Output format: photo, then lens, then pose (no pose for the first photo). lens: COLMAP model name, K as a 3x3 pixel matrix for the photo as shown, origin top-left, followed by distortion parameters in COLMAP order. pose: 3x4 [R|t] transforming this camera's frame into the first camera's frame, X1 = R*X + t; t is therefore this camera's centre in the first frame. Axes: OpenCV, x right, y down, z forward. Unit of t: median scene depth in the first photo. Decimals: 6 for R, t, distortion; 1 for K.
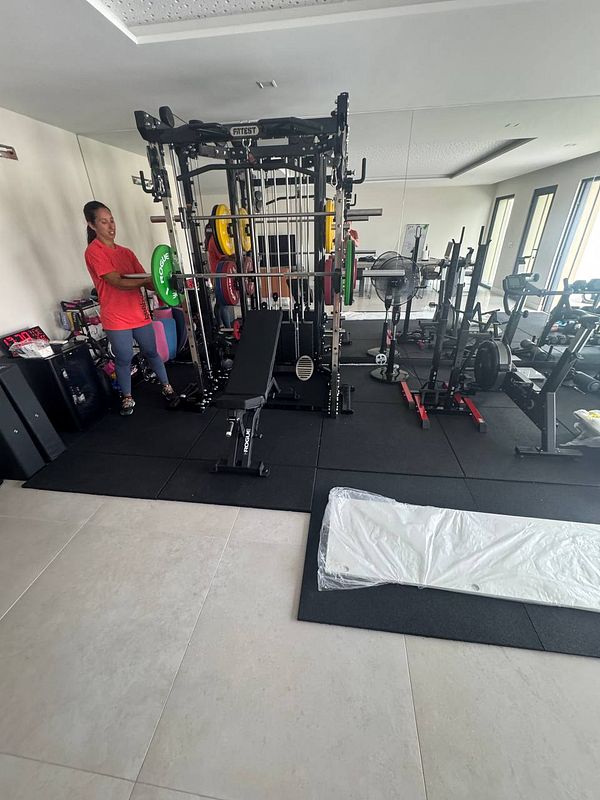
lens RADIAL K [[315.4, 0, 299.3], [0, 315.4, 398.7], [0, 0, 1]] dist [-0.004683, 0.000429]
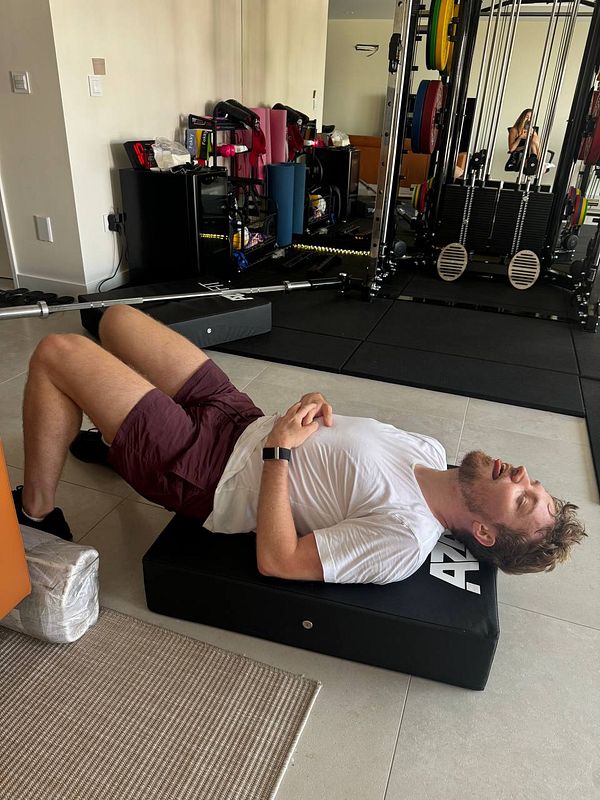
lens RADIAL K [[560.7, 0, 304.0], [0, 560.7, 399.8], [0, 0, 1]] dist [0.088874, -0.122372]
pose [[0.975391, 0.157212, -0.154585, -0.270076], [-0.160138, 0.987073, -0.006583, 0.324049], [0.151552, 0.031176, 0.987958, -0.196742]]
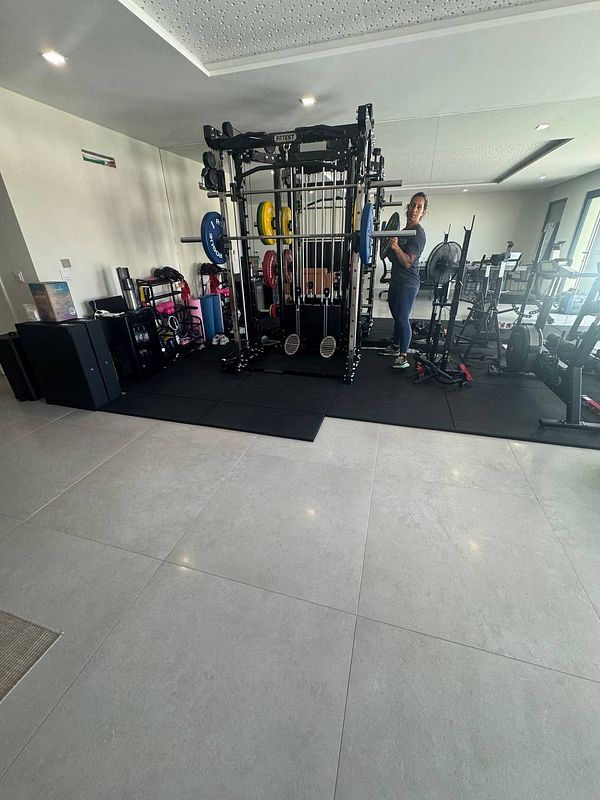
lens RADIAL K [[315.4, 0, 299.3], [0, 315.4, 398.7], [0, 0, 1]] dist [-0.004683, 0.000429]
pose [[0.988351, 0.072266, -0.133941, 0.100697], [-0.076228, 0.996785, -0.024683, 0.175203], [0.131726, 0.034606, 0.990682, -0.164770]]
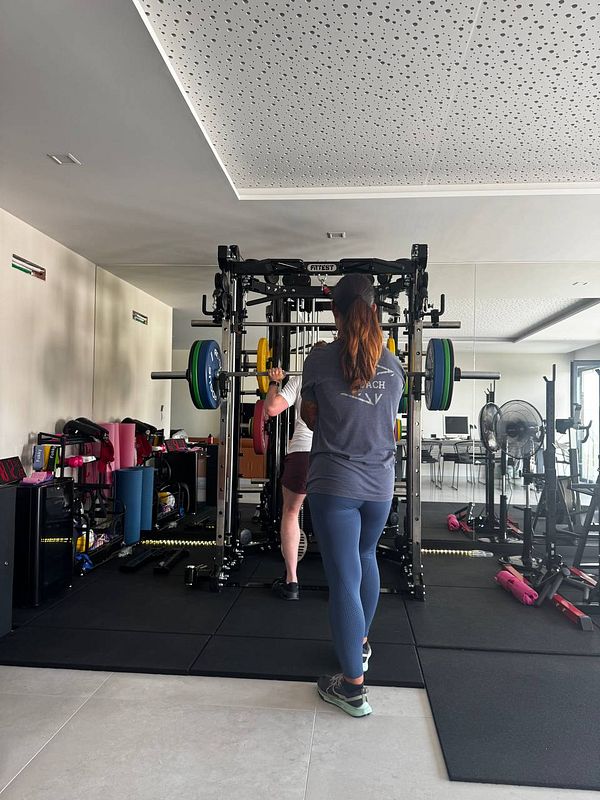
lens RADIAL K [[560.7, 0, 304.0], [0, 560.7, 399.8], [0, 0, 1]] dist [0.088874, -0.122372]
pose [[0.998088, 0.043977, 0.043436, -0.234892], [-0.016653, 0.868042, -0.496211, 0.331431], [-0.059526, 0.494539, 0.867115, -0.282535]]
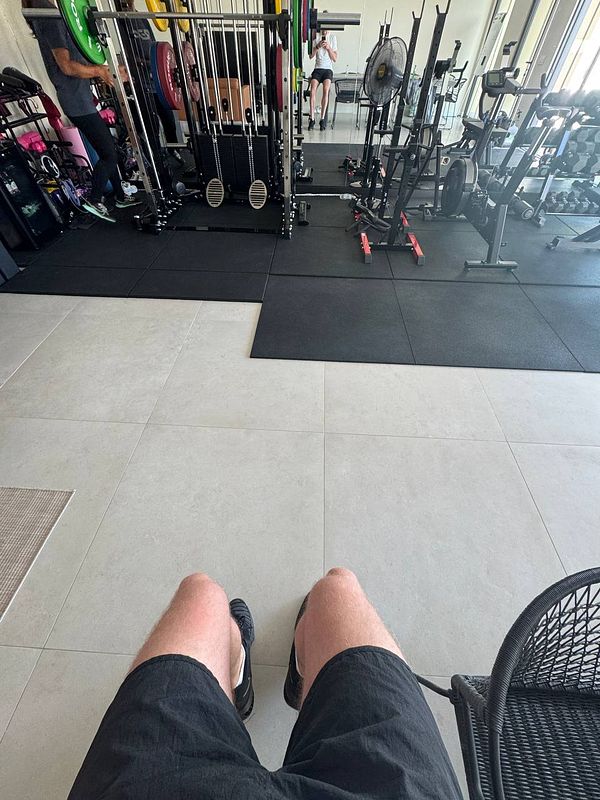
lens RADIAL K [[315.4, 0, 299.3], [0, 315.4, 398.7], [0, 0, 1]] dist [-0.004683, 0.000429]
pose [[0.996139, -0.033987, 0.080943, 0.050756], [0.002837, 0.934000, 0.357262, 0.208703], [-0.087743, -0.355653, 0.930490, -0.204914]]
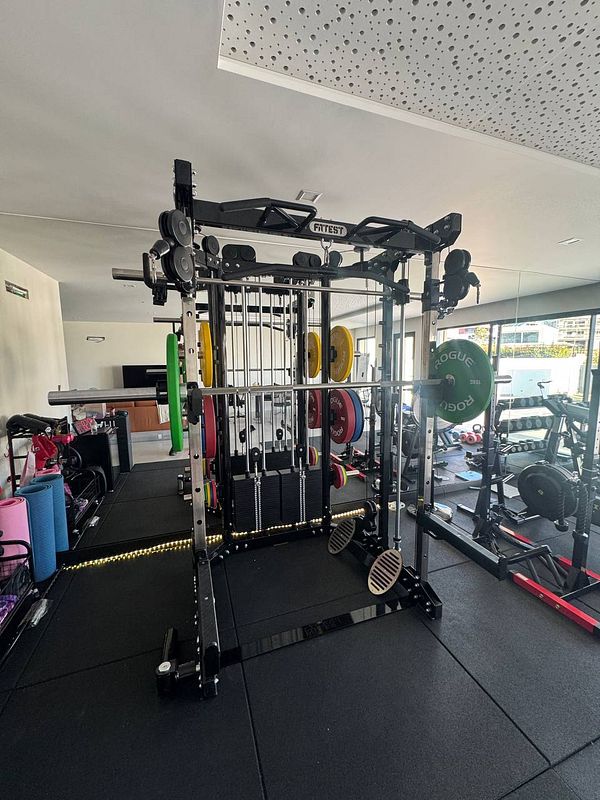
lens RADIAL K [[315.4, 0, 299.3], [0, 315.4, 398.7], [0, 0, 1]] dist [-0.004683, 0.000429]
pose [[0.891423, -0.038827, 0.451506, -0.461407], [0.201405, 0.926461, -0.317971, -0.226632], [-0.405957, 0.374382, 0.833689, 0.463988]]
